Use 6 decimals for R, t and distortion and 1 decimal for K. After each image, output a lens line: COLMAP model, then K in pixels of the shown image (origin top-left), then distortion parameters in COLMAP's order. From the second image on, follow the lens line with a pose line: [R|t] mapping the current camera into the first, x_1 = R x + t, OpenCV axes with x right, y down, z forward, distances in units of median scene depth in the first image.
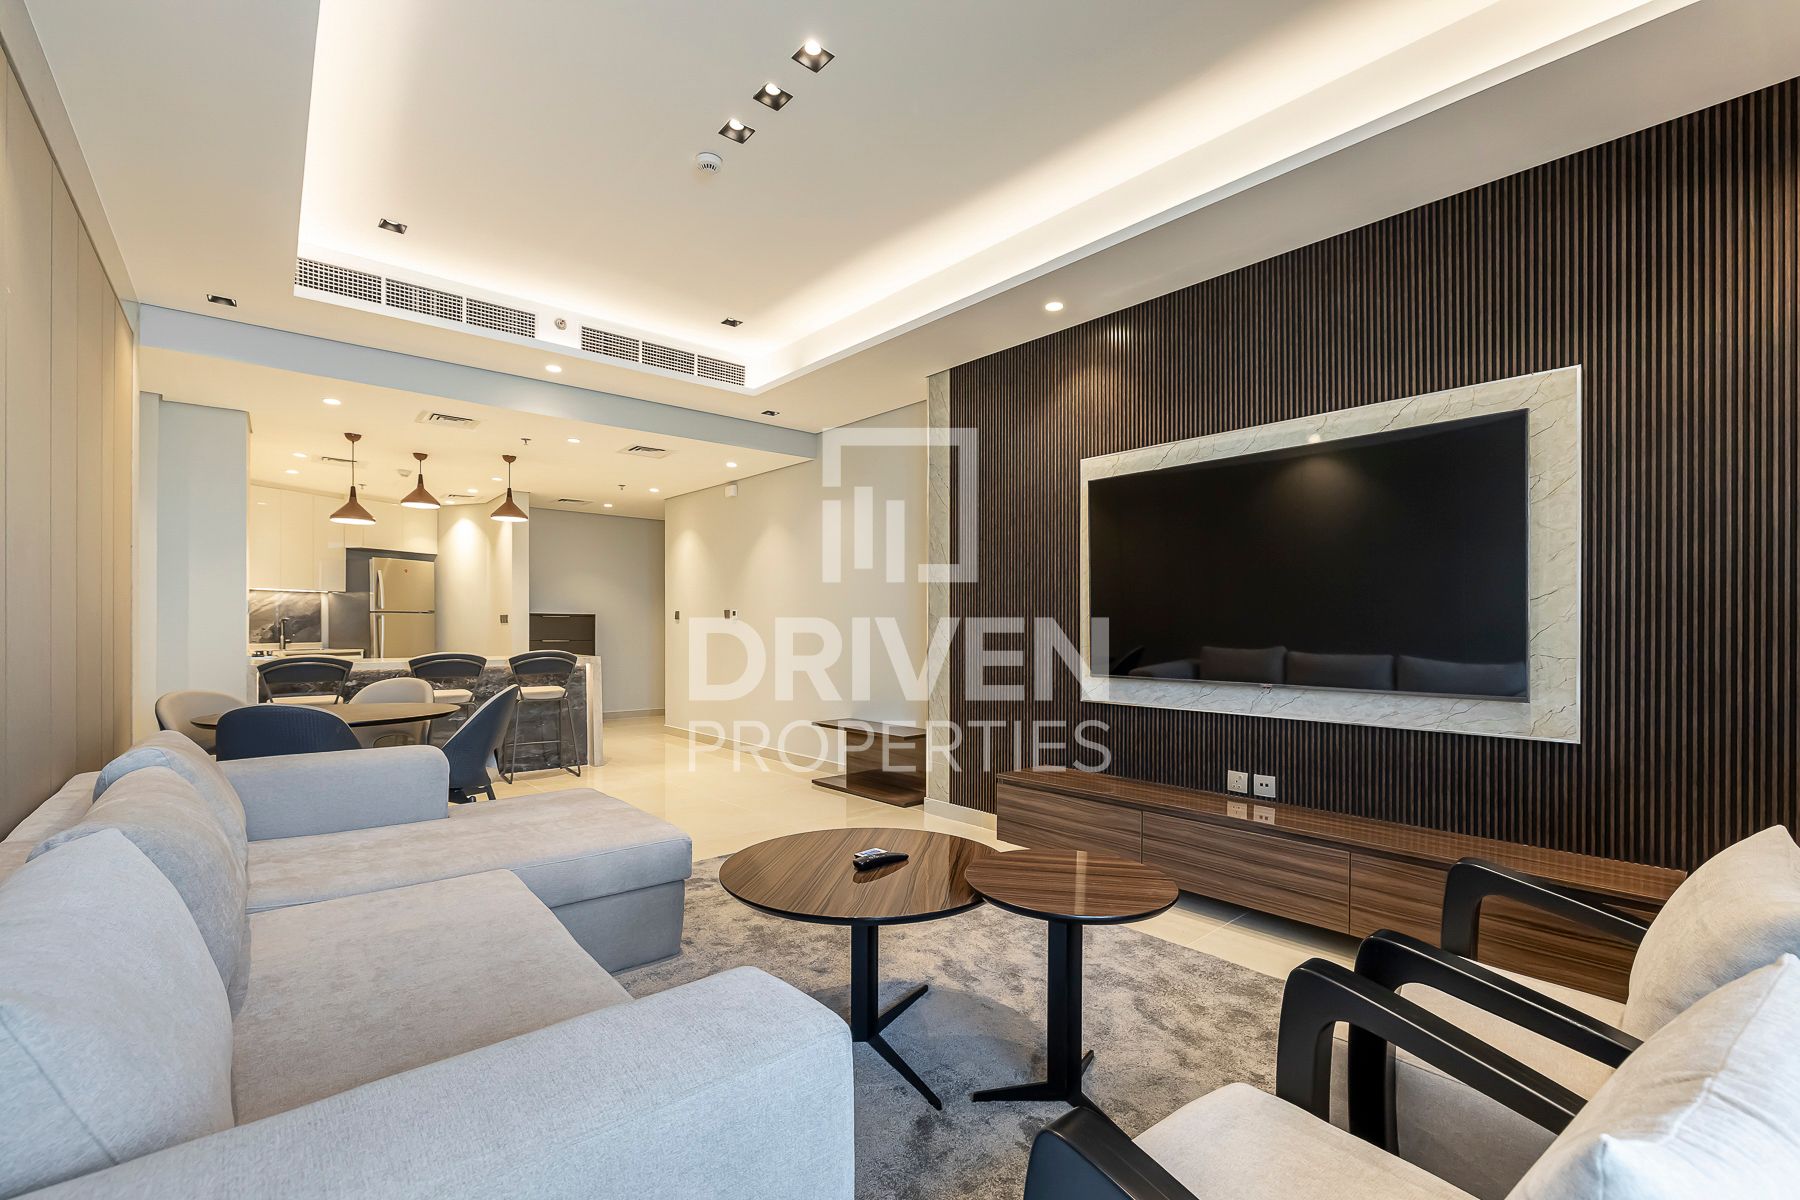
lens RADIAL K [[778.3, 0, 899.3], [0, 778.3, 635.6], [0, 0, 1]] dist [-0.003028, -0.000307]
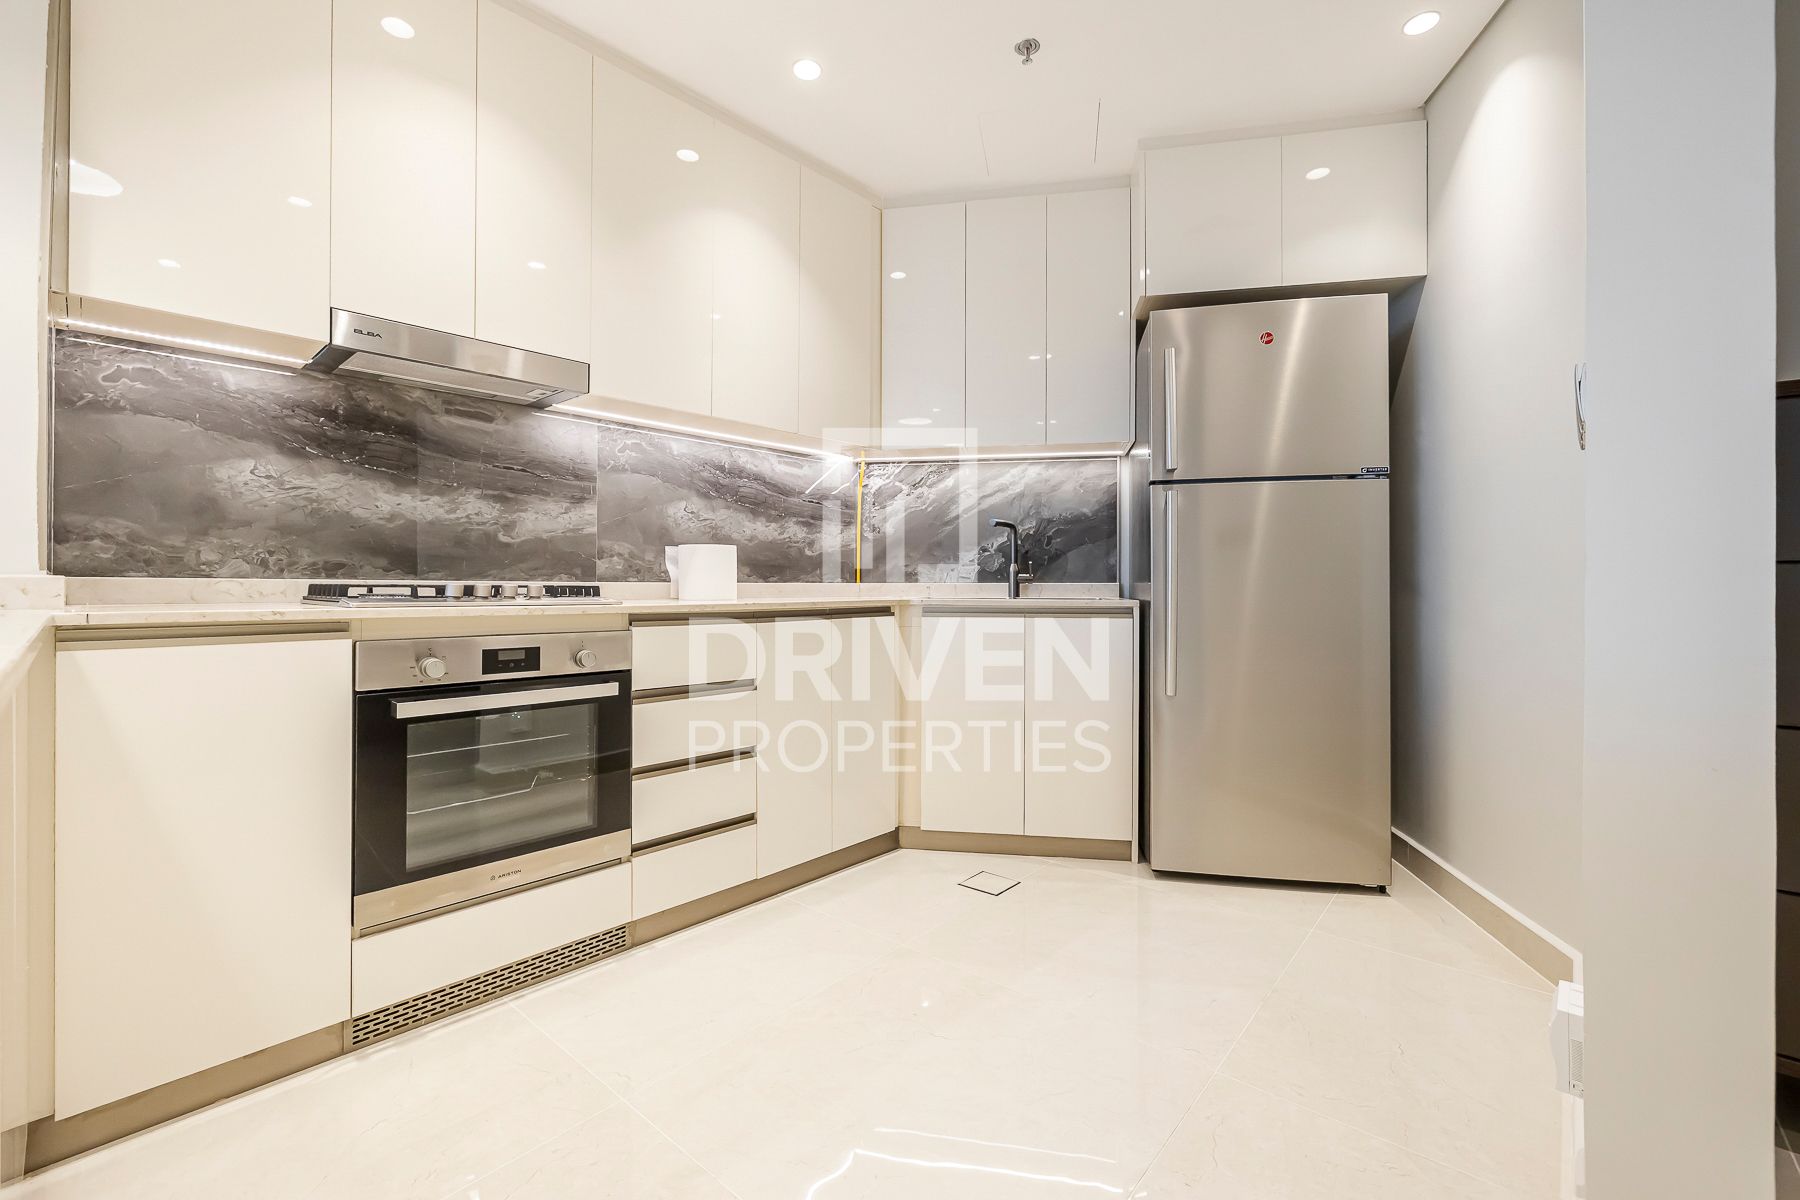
lens RADIAL K [[757.7, 0, 894.9], [0, 757.7, 593.5], [0, 0, 1]] dist [-0.002666, 0.000260]
pose [[0.128387, 0.001894, -0.991722, -0.436775], [-0.011133, 0.999938, 0.000469, 0.018111], [0.991662, 0.010981, 0.128400, 0.975575]]
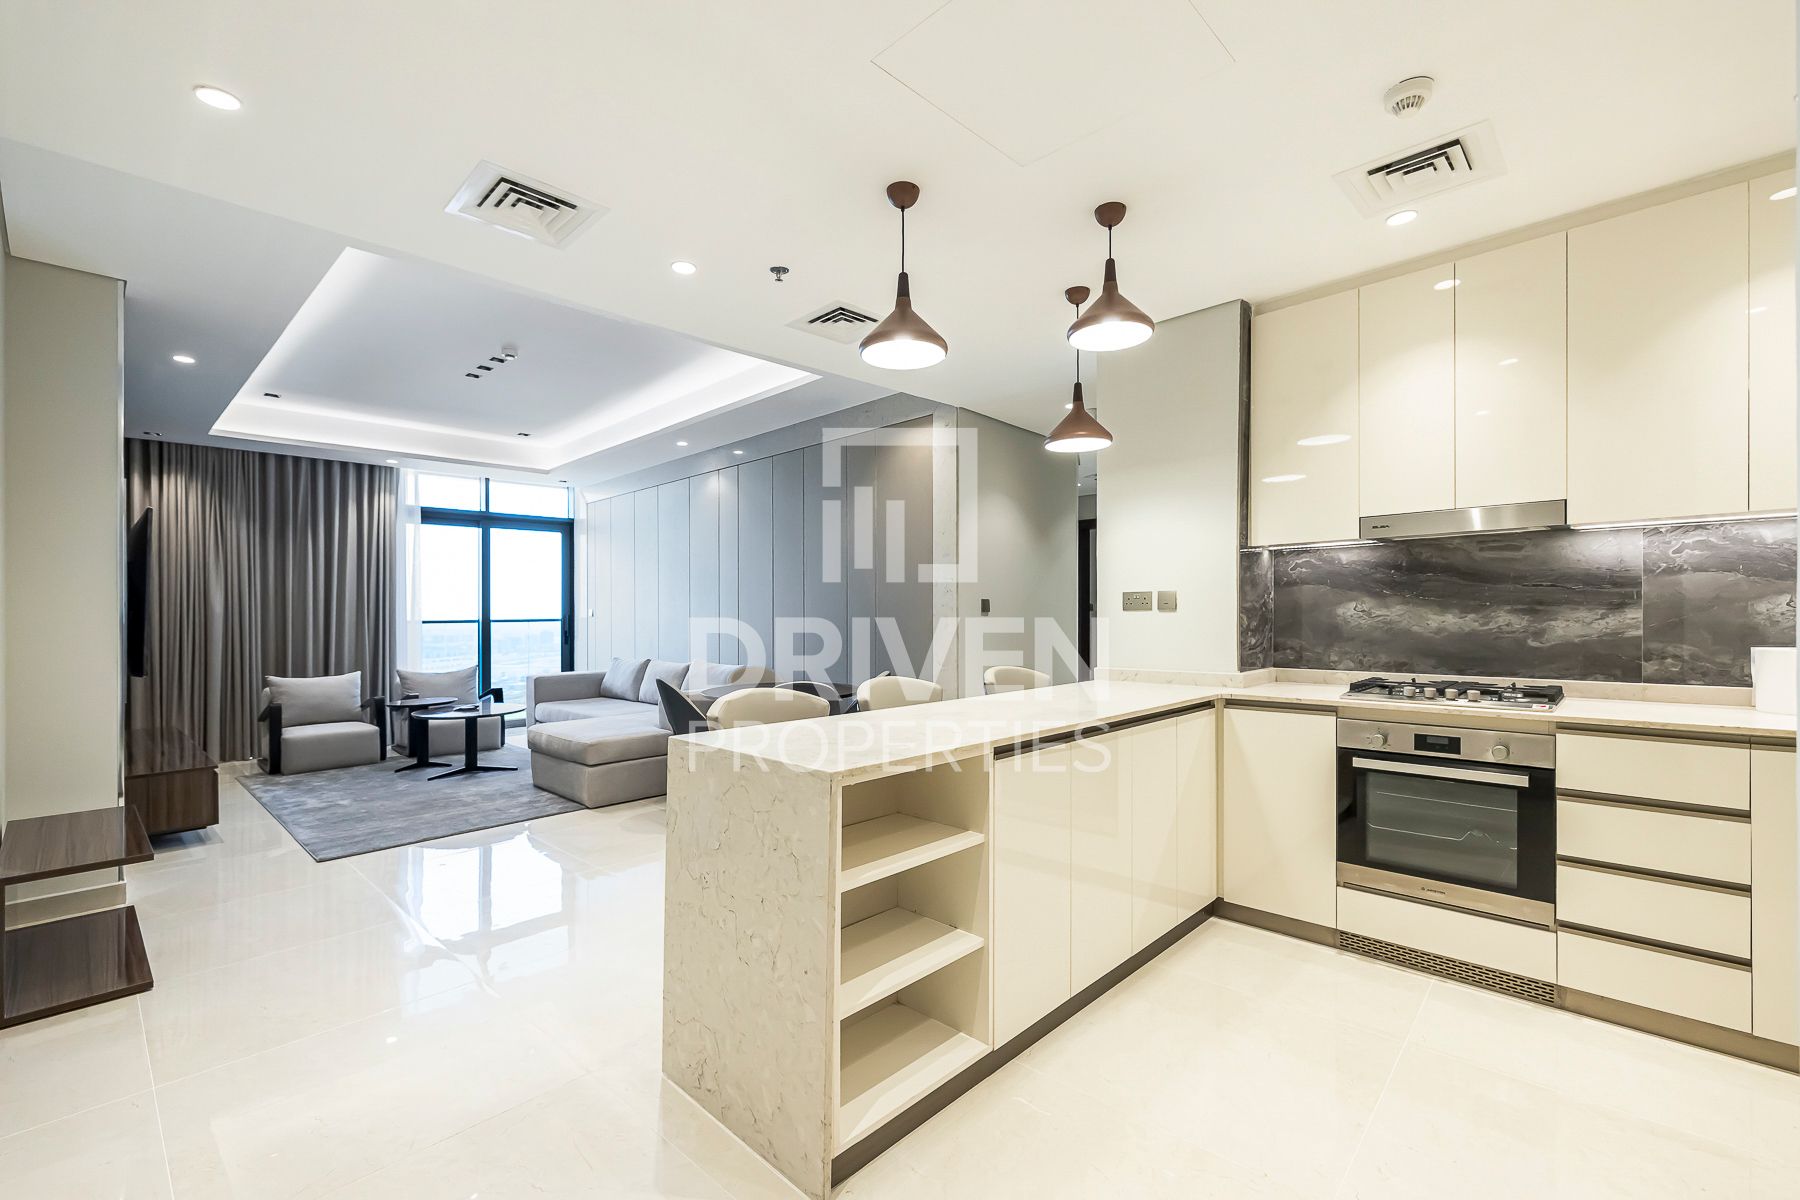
lens RADIAL K [[769.5, 0, 900.6], [0, 769.5, 607.4], [0, 0, 1]] dist [-0.000233, -0.000105]
pose [[-0.995802, 0.005050, -0.091397, -0.414086], [0.004973, 0.999987, 0.001075, -0.024192], [0.091401, 0.000616, -0.995814, 1.219420]]
